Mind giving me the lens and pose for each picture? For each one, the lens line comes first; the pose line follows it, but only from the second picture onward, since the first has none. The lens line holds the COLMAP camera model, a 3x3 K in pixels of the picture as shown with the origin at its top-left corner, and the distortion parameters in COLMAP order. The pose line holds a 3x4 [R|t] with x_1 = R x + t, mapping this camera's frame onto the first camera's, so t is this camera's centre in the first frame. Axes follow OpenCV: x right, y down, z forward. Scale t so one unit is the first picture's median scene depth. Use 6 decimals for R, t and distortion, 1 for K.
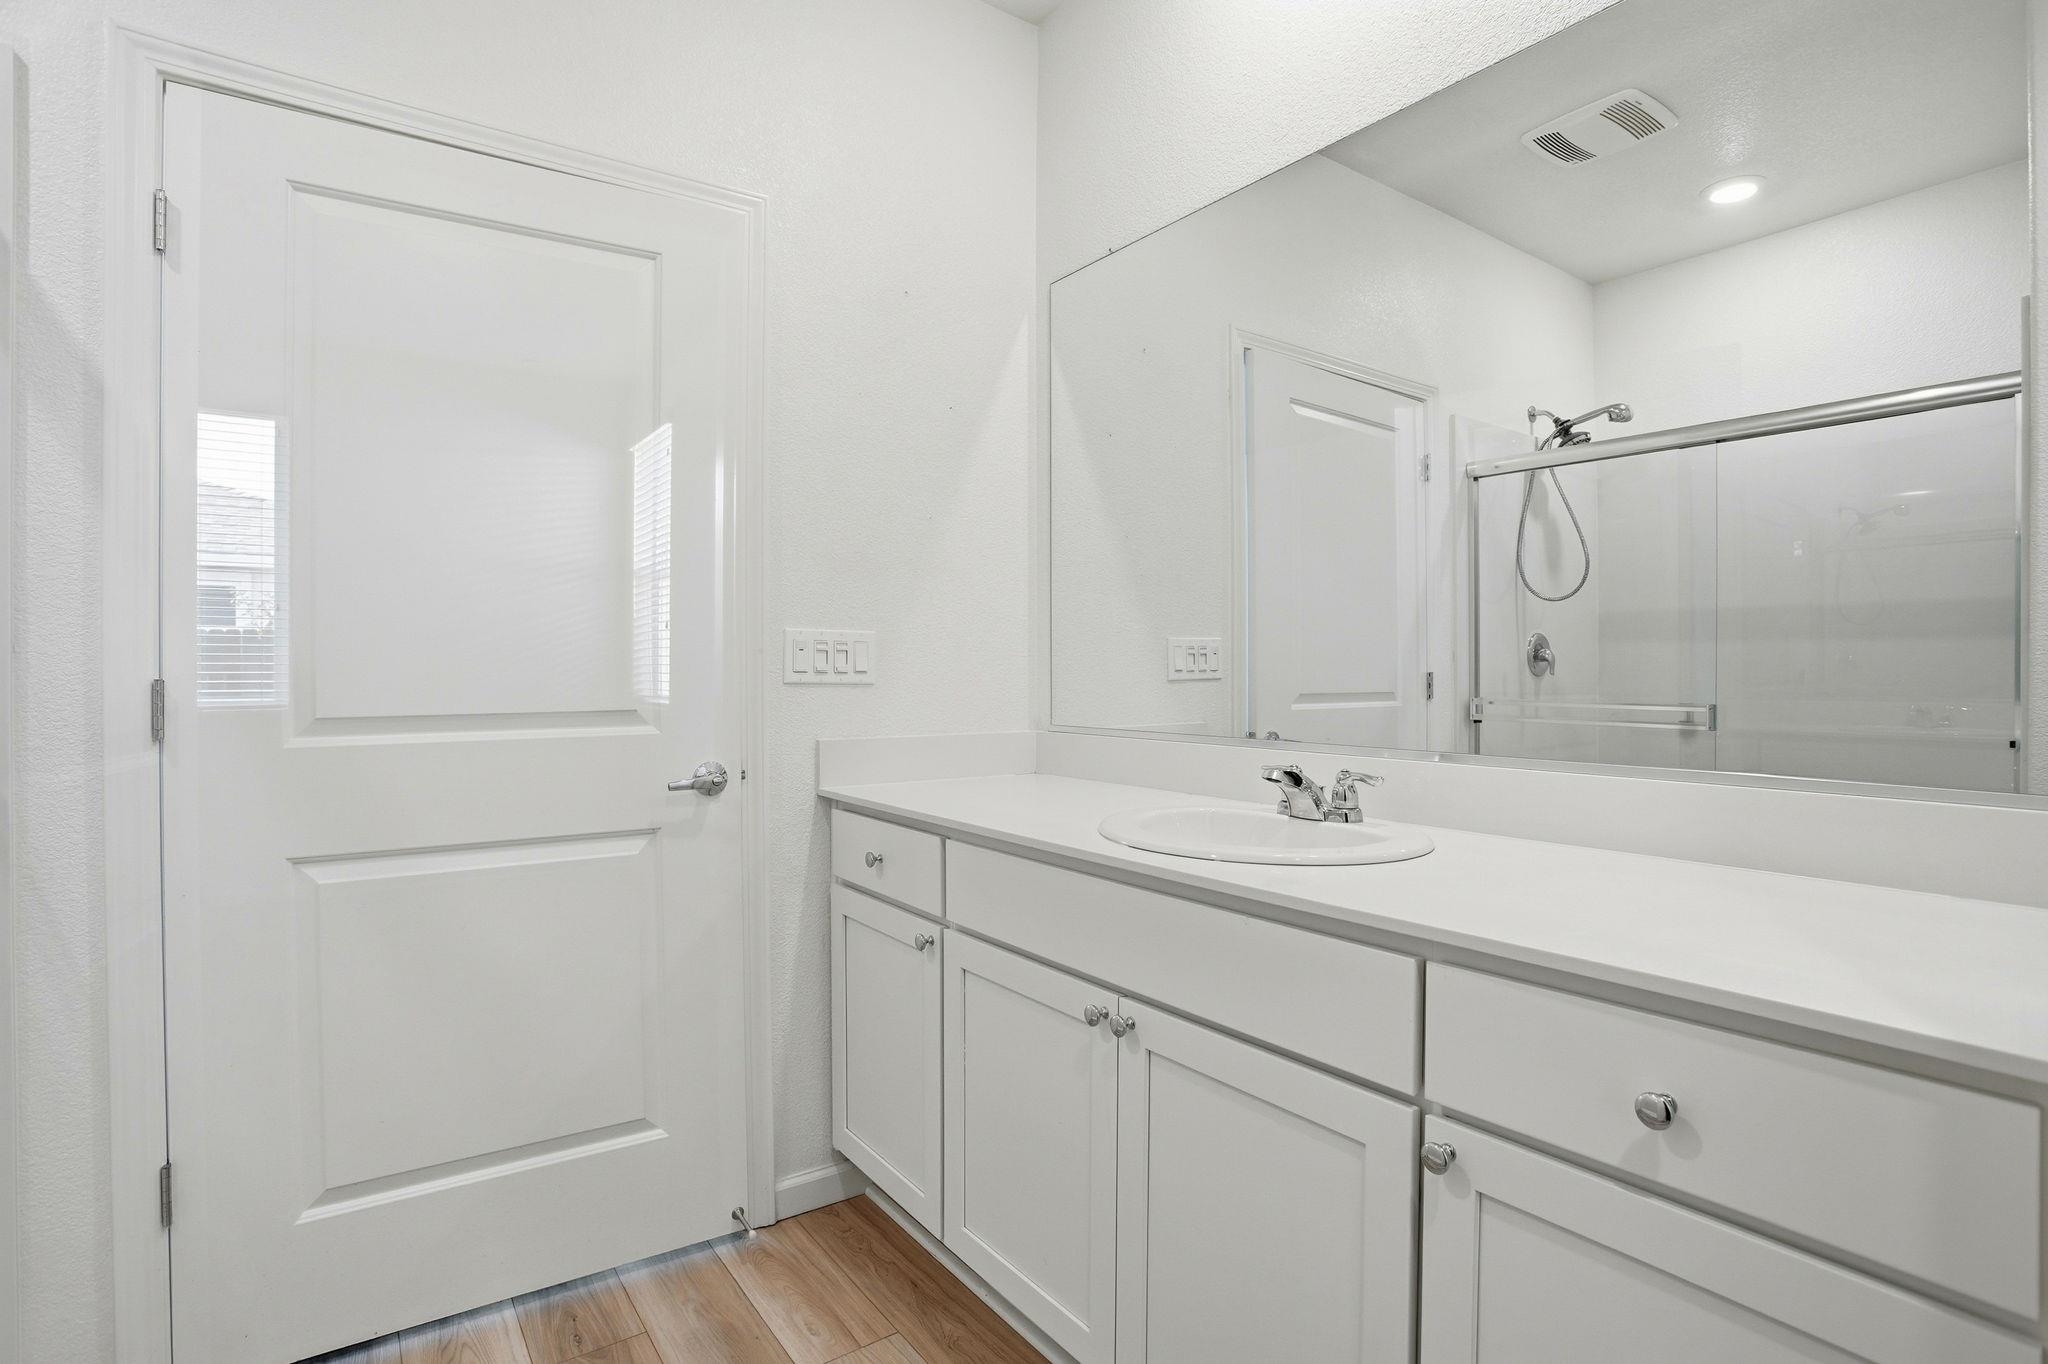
lens RADIAL K [[1029.9, 0, 1028.0], [0, 1029.9, 663.4], [0, 0, 1]] dist [-0.070595, 0.027065]
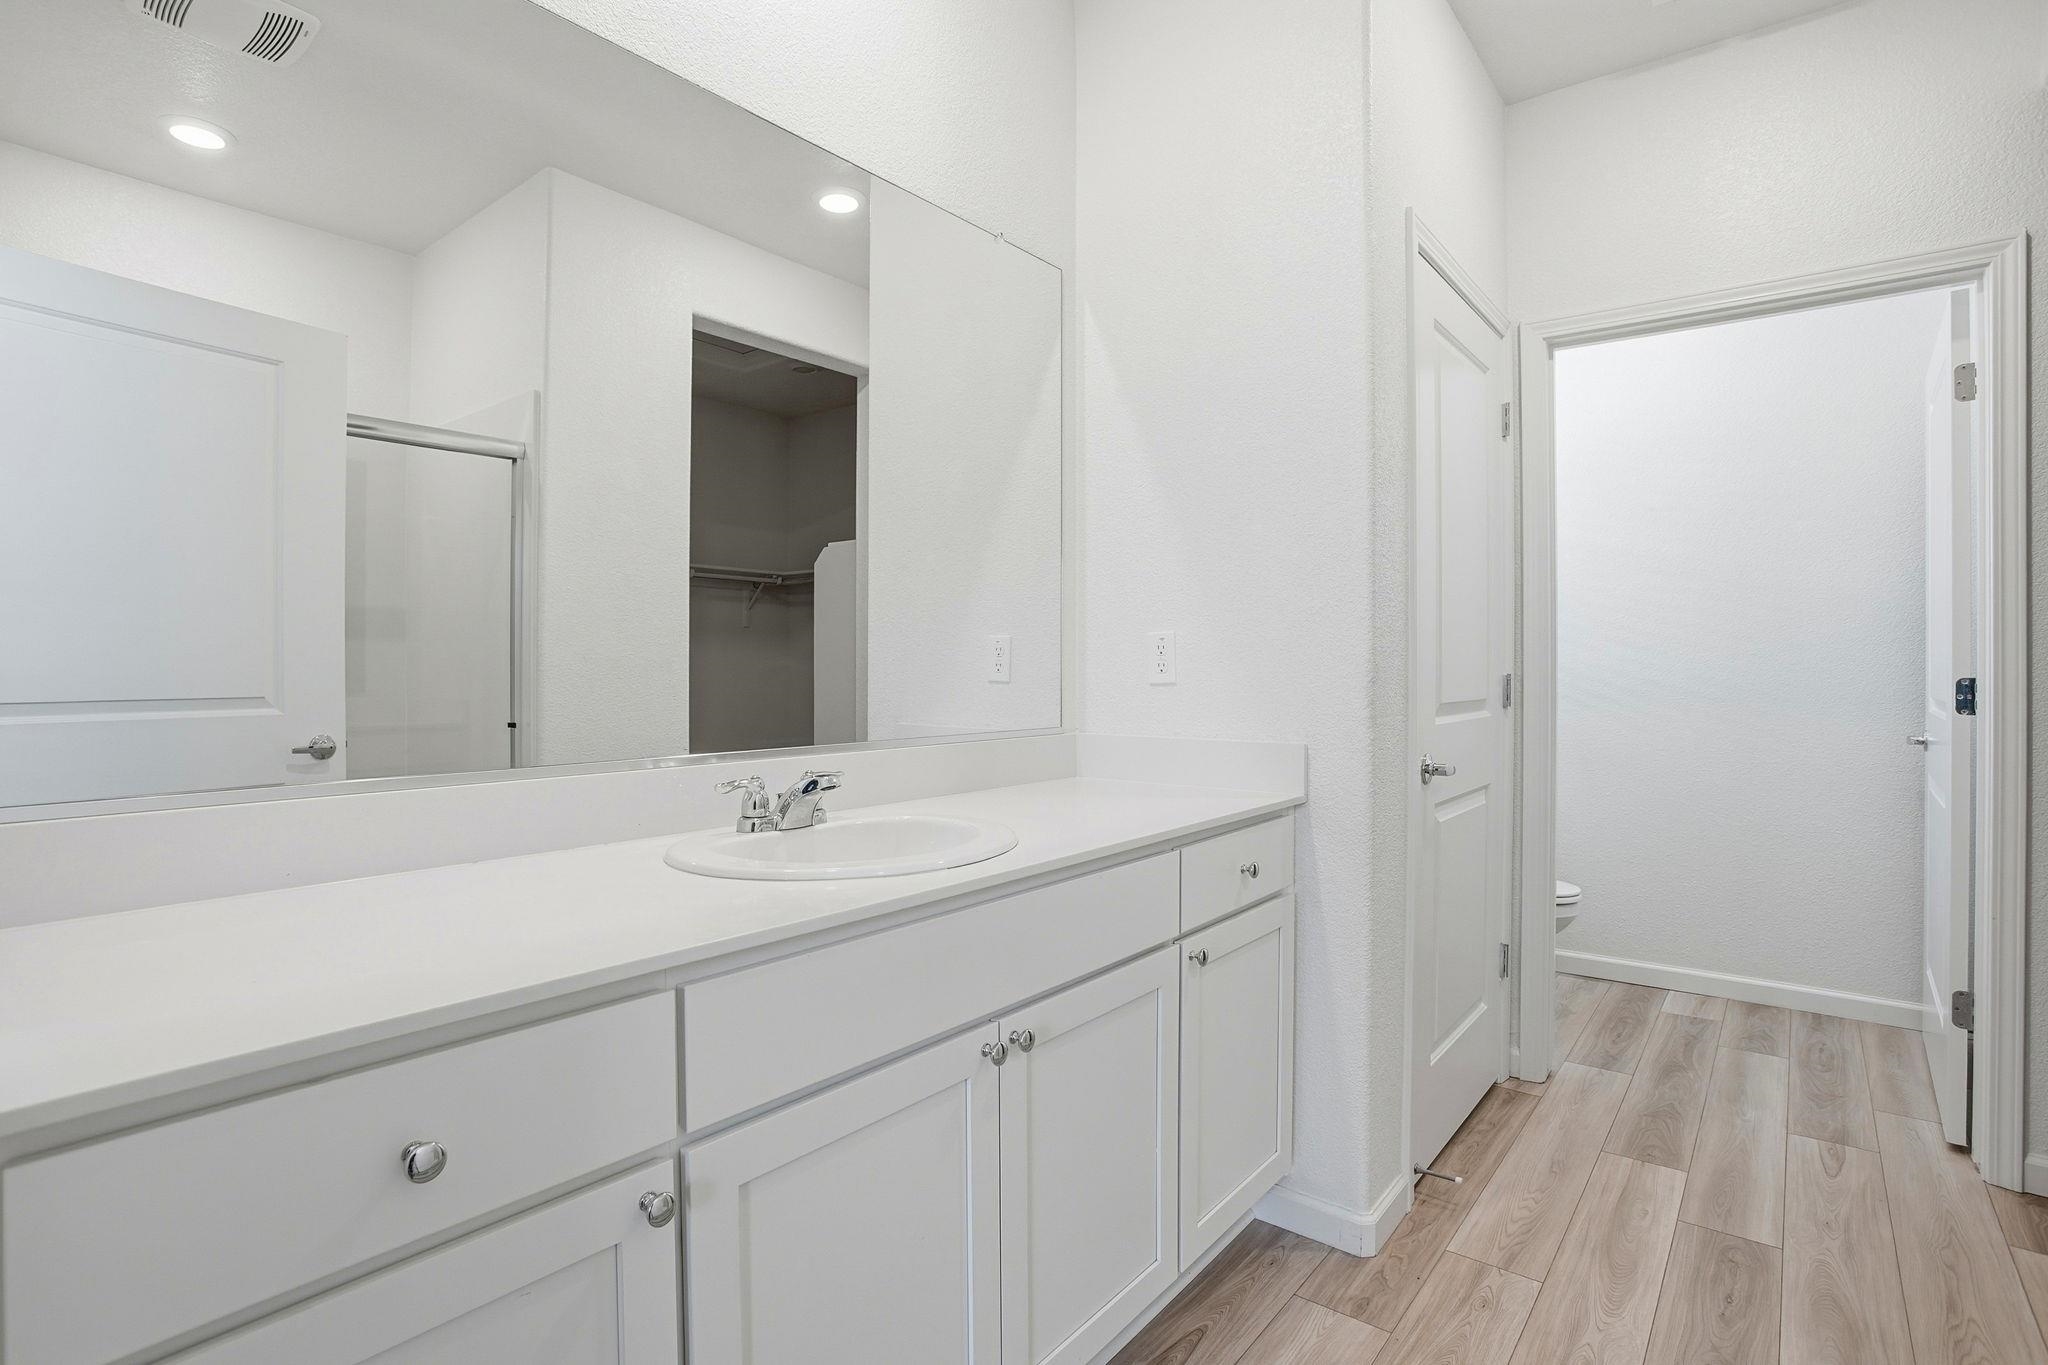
lens RADIAL K [[1029.9, 0, 1028.0], [0, 1029.9, 663.9], [0, 0, 1]] dist [-0.070595, 0.027065]
pose [[-0.298895, 0.009089, 0.954243, -0.679315], [-0.005286, 0.999924, -0.011180, 0.012674], [-0.954271, -0.008385, -0.298824, 1.062702]]
